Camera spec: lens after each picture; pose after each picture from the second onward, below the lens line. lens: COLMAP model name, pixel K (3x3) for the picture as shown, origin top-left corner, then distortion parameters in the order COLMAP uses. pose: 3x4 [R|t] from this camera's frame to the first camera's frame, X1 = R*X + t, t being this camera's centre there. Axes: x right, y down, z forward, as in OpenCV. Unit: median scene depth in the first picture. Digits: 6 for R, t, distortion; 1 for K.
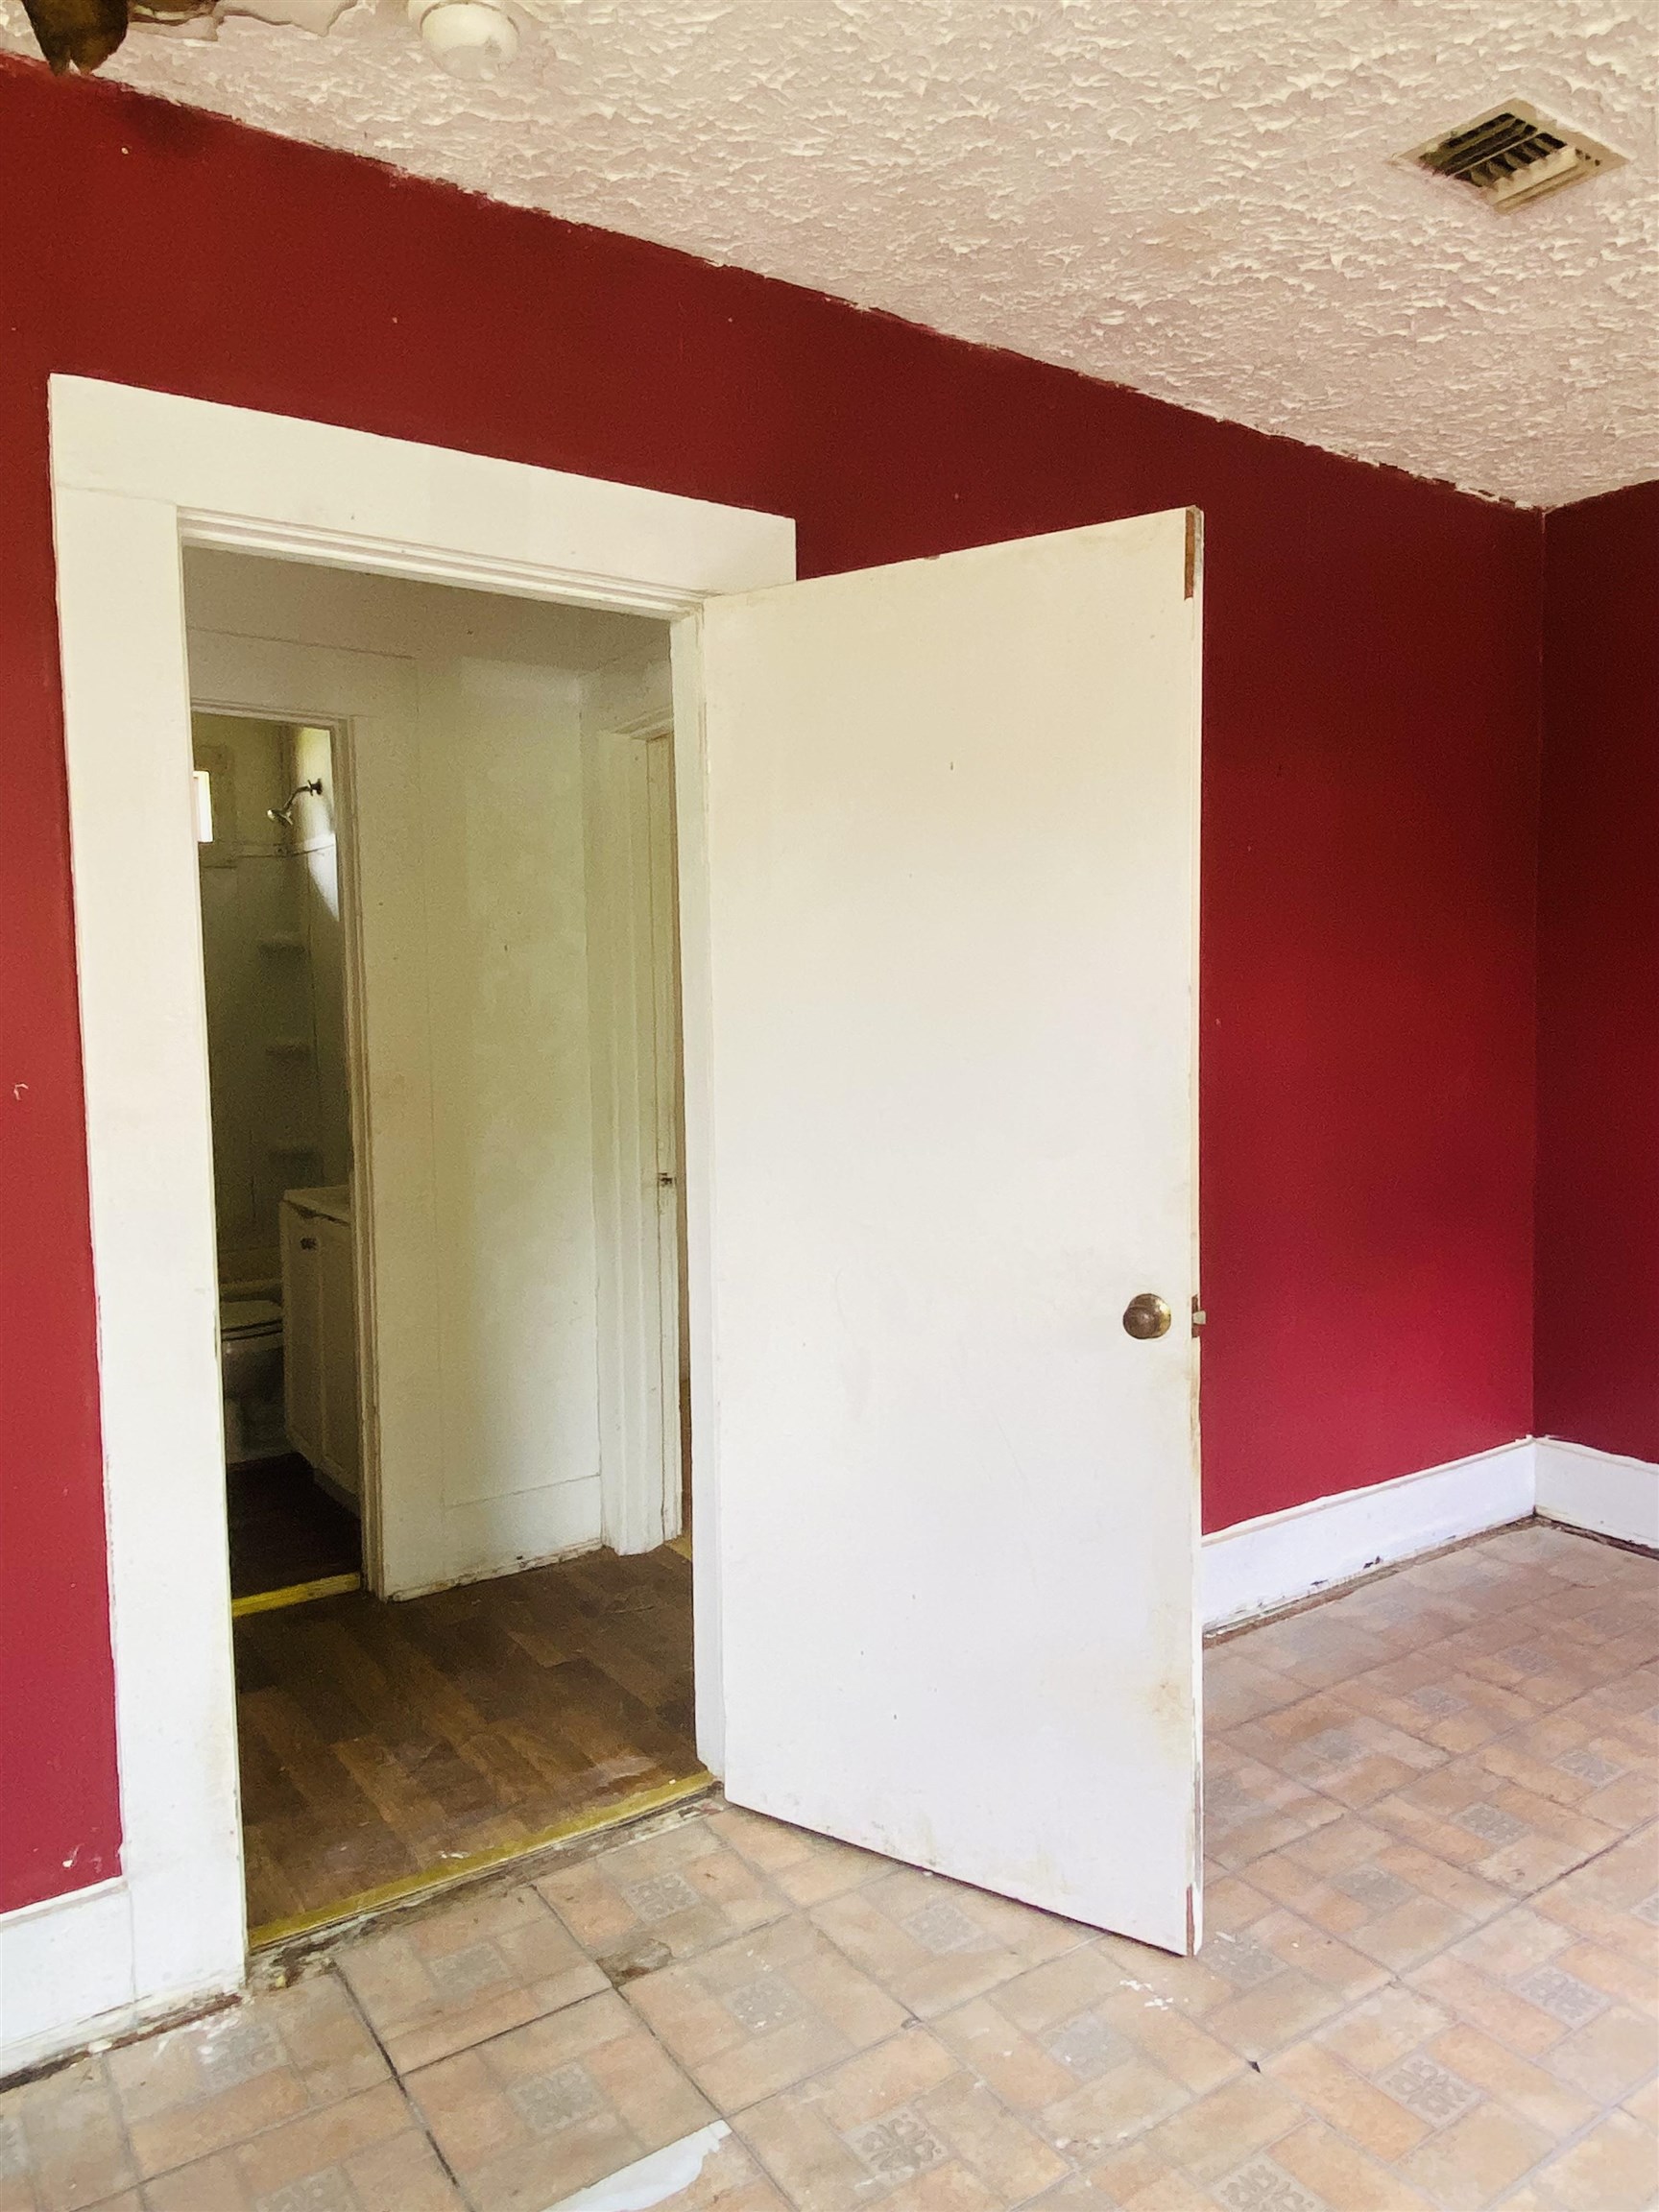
lens RADIAL K [[1479.3, 0, 832.9], [0, 1479.3, 1087.1], [0, 0, 1]] dist [0.026714, -0.023828]
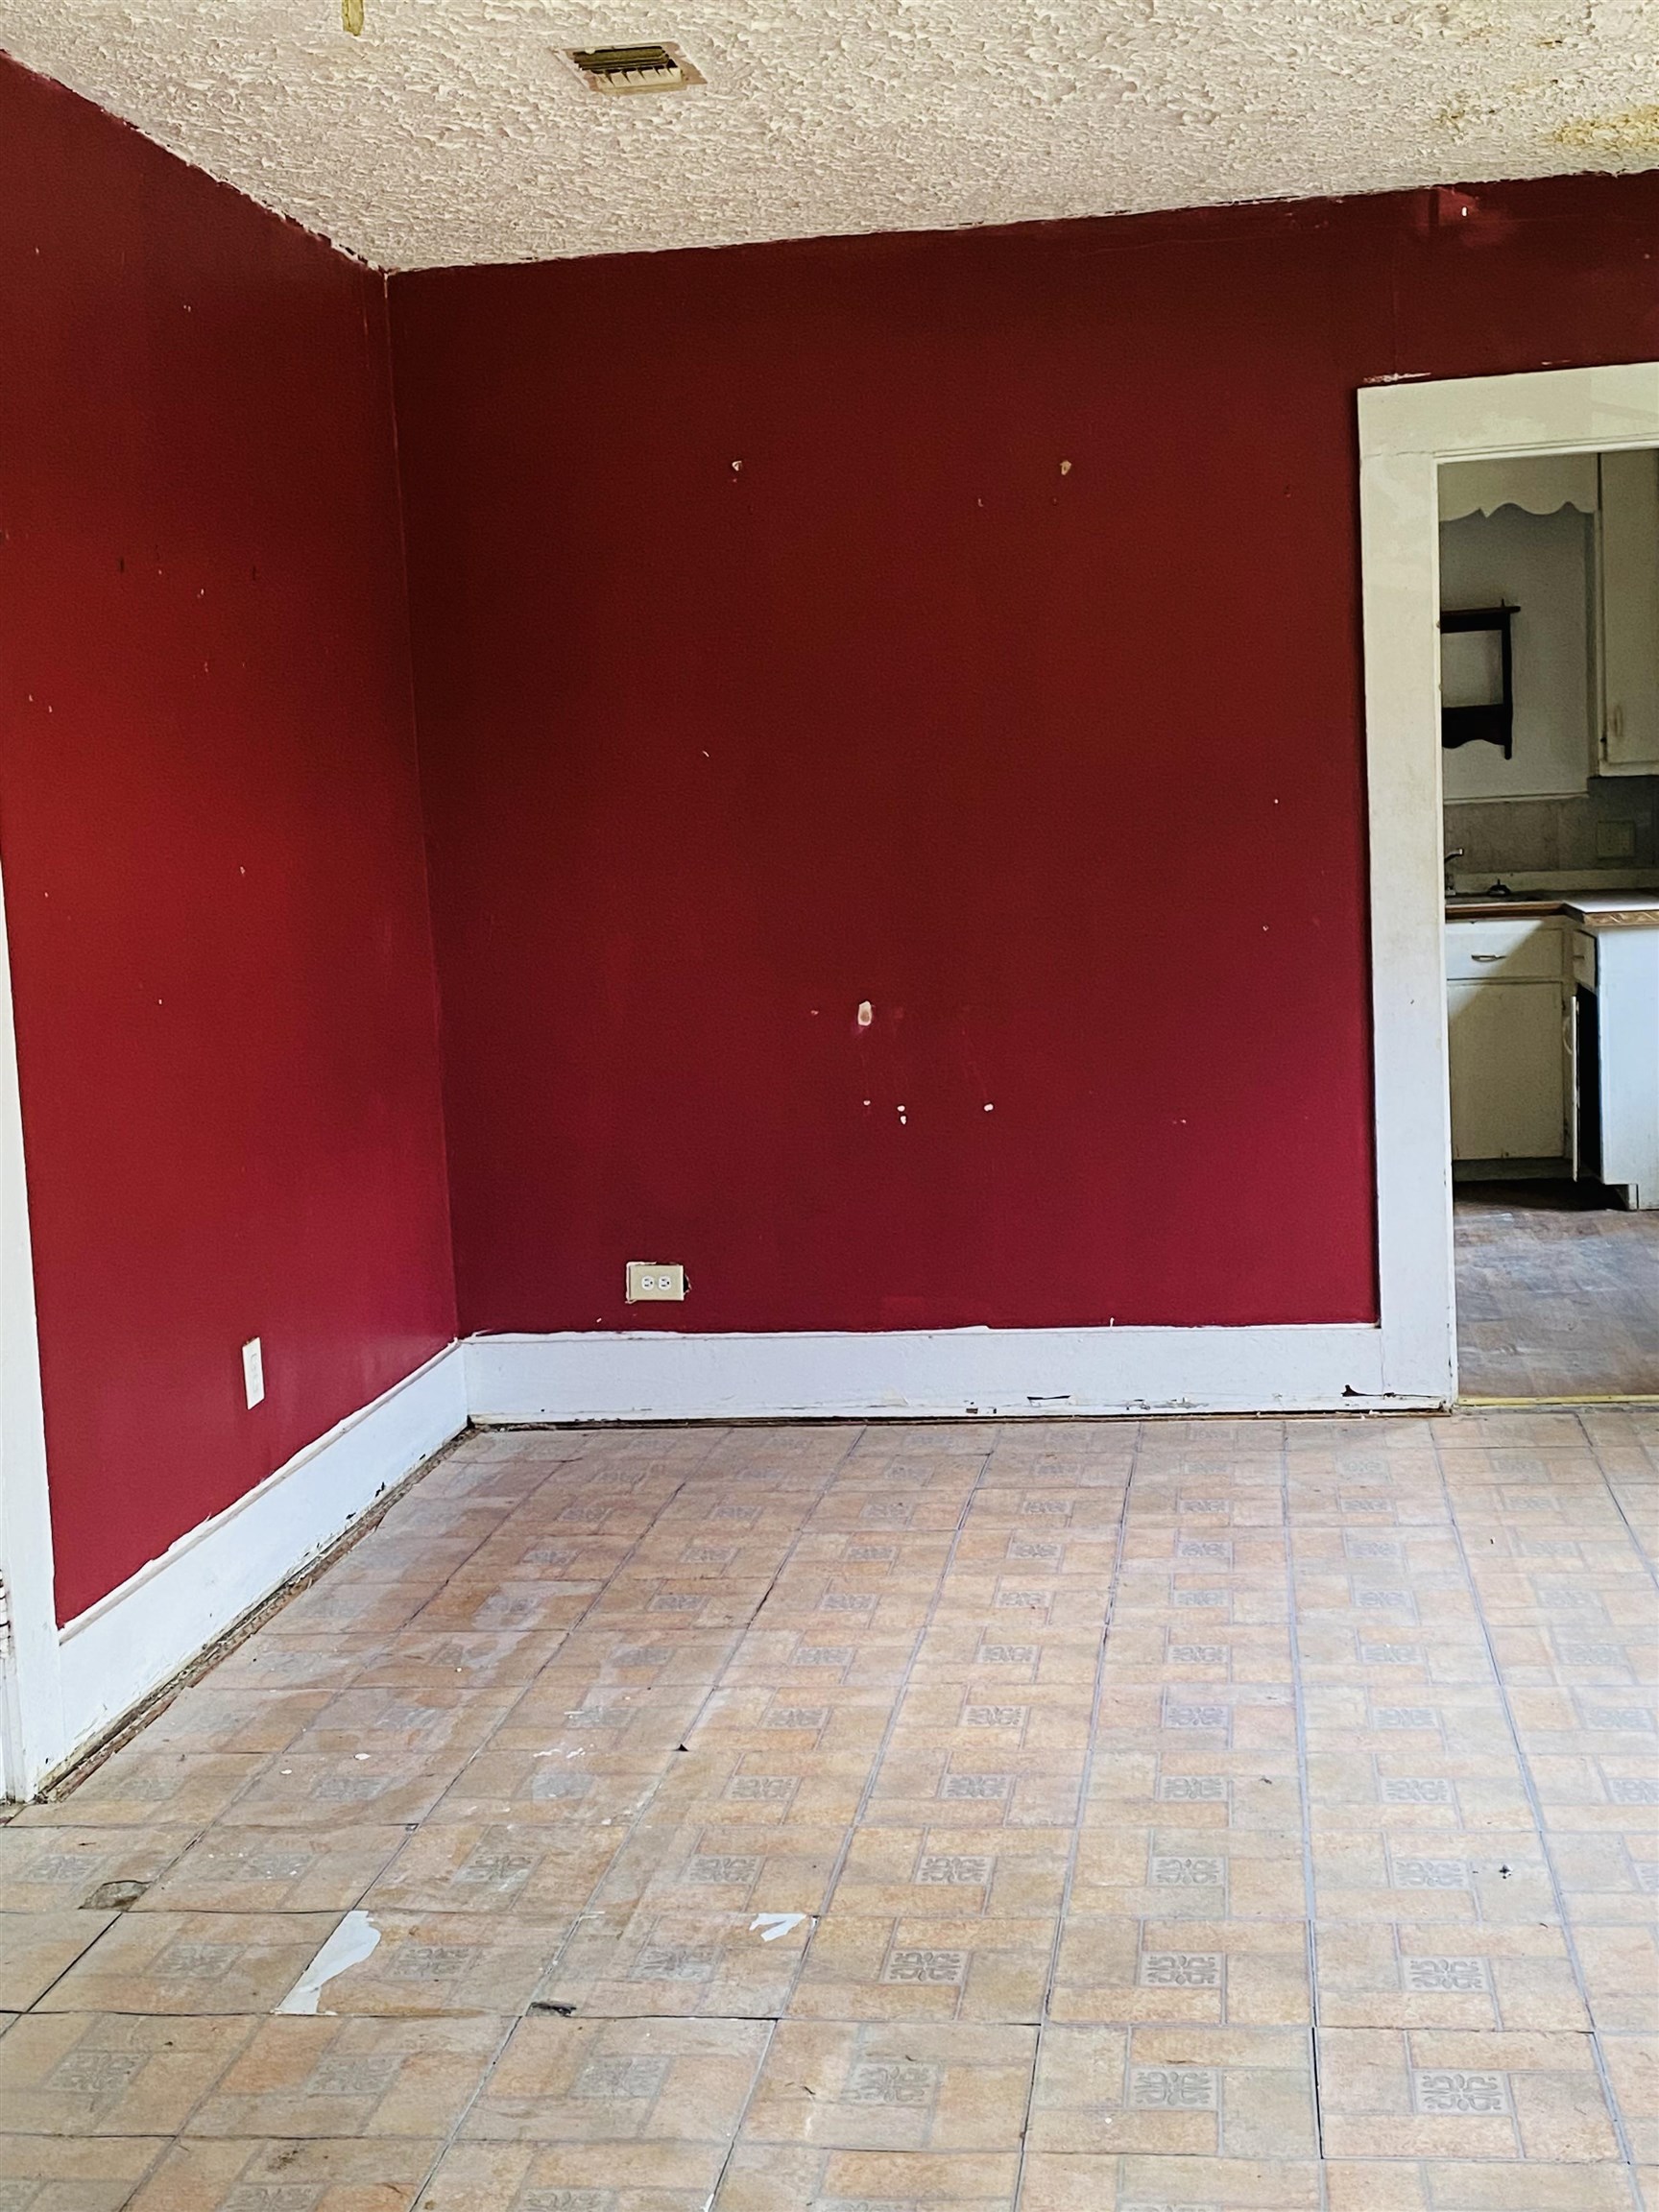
lens RADIAL K [[2813.7, 0, 827.5], [0, 2813.7, 1108.5], [0, 0, 1]] dist [0.007893, 0.000000]
pose [[0.671134, -0.104723, 0.733902, -0.856897], [0.089951, 0.994161, 0.059602, 0.033482], [-0.735859, 0.026014, 0.676635, -0.409844]]
